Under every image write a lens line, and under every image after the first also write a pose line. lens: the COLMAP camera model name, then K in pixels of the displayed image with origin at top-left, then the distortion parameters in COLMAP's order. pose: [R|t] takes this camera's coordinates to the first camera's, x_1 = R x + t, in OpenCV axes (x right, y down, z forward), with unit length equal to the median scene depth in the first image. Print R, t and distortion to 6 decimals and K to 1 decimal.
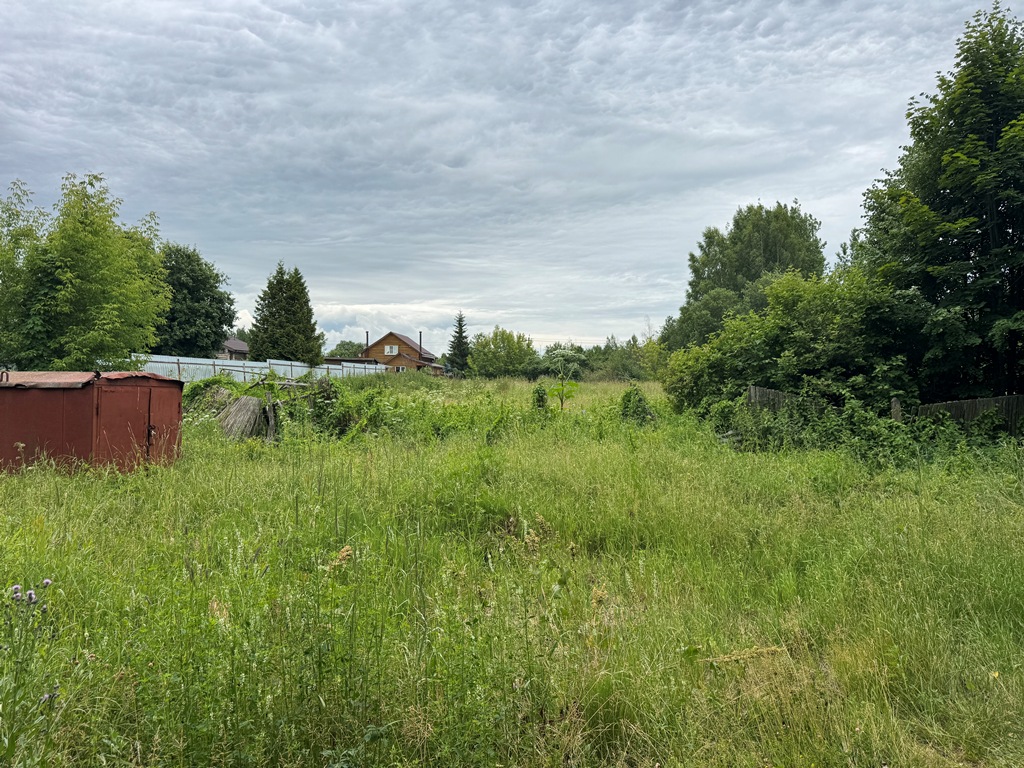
lens RADIAL K [[727.2, 0, 502.5], [0, 727.2, 395.7], [0, 0, 1]] dist [0.017594, -0.028585]
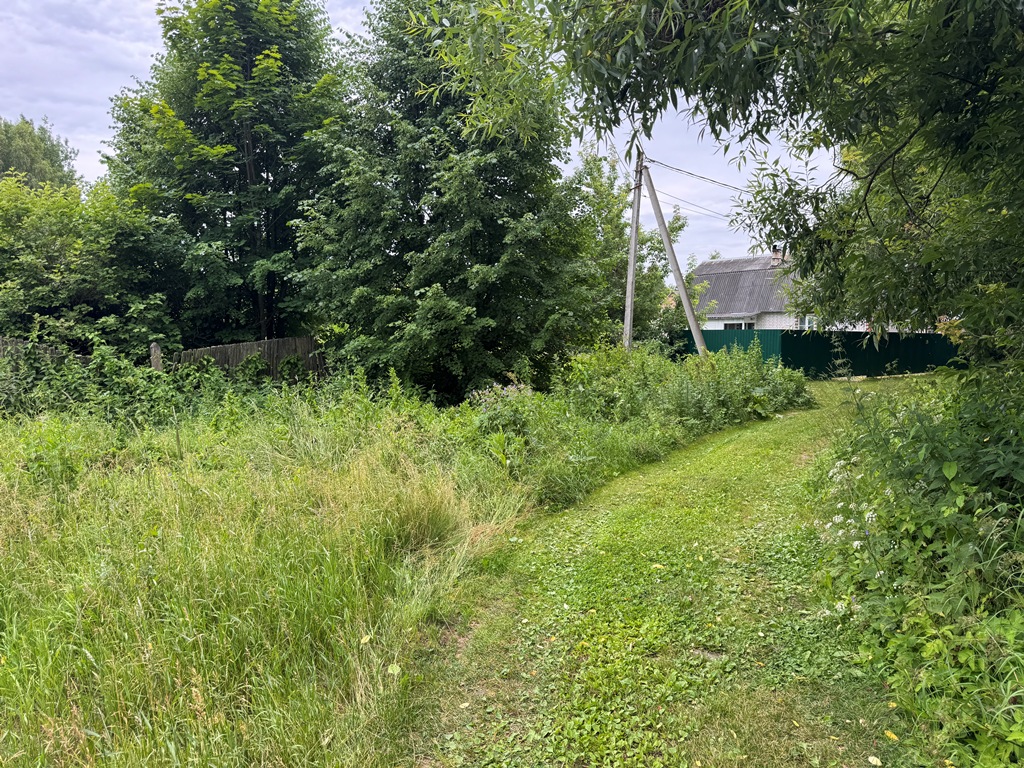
lens RADIAL K [[727.2, 0, 515.1], [0, 727.2, 373.2], [0, 0, 1]] dist [0.017594, -0.028585]
pose [[0.586639, -0.044048, 0.808650, 0.090494], [0.012513, 0.998894, 0.045333, 0.005089], [-0.809752, -0.016476, 0.586541, 0.150468]]
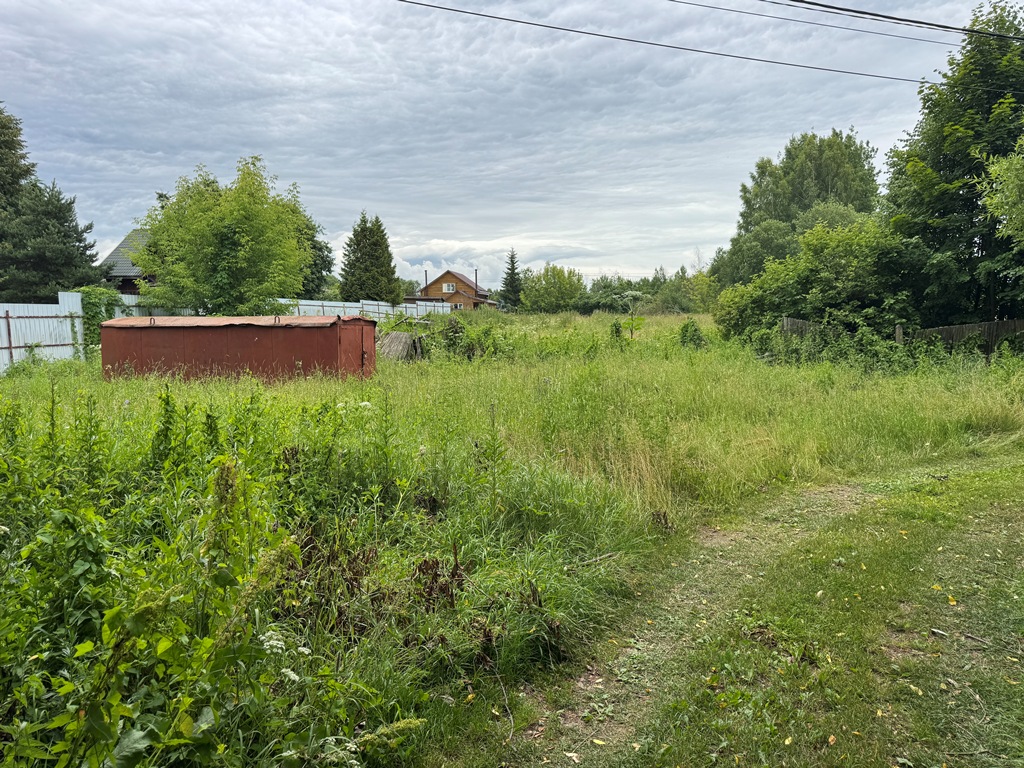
lens RADIAL K [[727.2, 0, 515.5], [0, 727.2, 412.1], [0, 0, 1]] dist [0.017594, -0.028585]
pose [[0.998887, -0.009976, -0.046095, -0.070762], [0.015014, 0.993788, 0.110277, 0.003929], [0.044708, -0.110846, 0.992831, -0.302090]]
